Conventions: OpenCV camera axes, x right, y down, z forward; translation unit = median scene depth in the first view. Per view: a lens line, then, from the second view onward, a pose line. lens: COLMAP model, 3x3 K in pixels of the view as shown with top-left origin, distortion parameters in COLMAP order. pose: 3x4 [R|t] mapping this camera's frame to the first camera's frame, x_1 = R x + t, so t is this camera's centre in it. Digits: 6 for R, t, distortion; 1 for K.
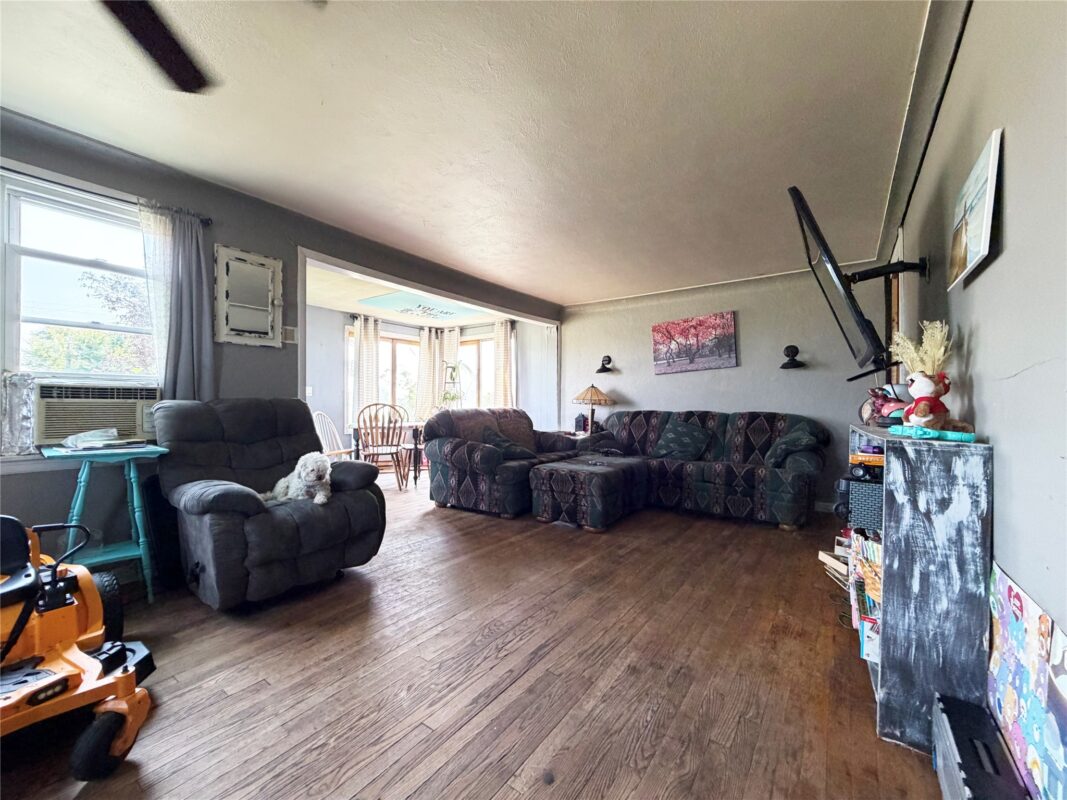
lens RADIAL K [[425.8, 0, 530.4], [0, 425.8, 400.9], [0, 0, 1]] dist [-0.000591, 0.000520]
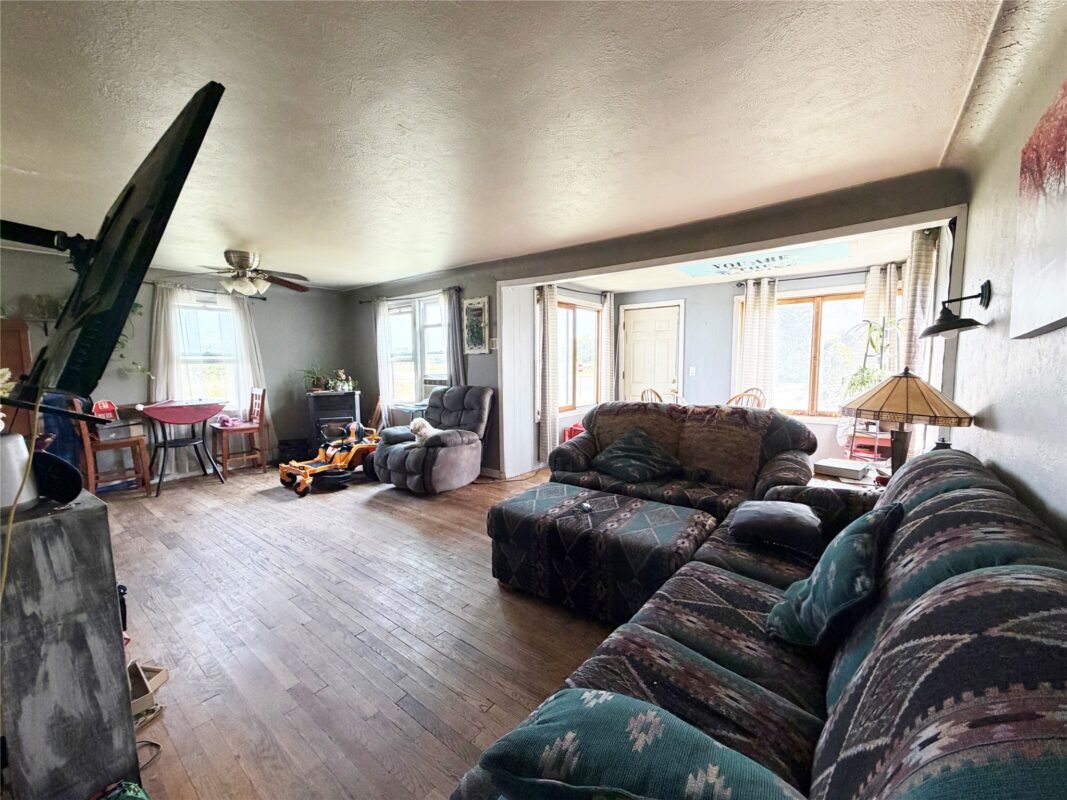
lens RADIAL K [[425.8, 0, 530.9], [0, 425.8, 404.2], [0, 0, 1]] dist [-0.000591, 0.000520]
pose [[-0.032980, 0.093337, -0.995088, 0.958122], [0.012114, 0.995594, 0.092983, -0.081959], [0.999383, -0.008988, -0.033965, 1.191516]]
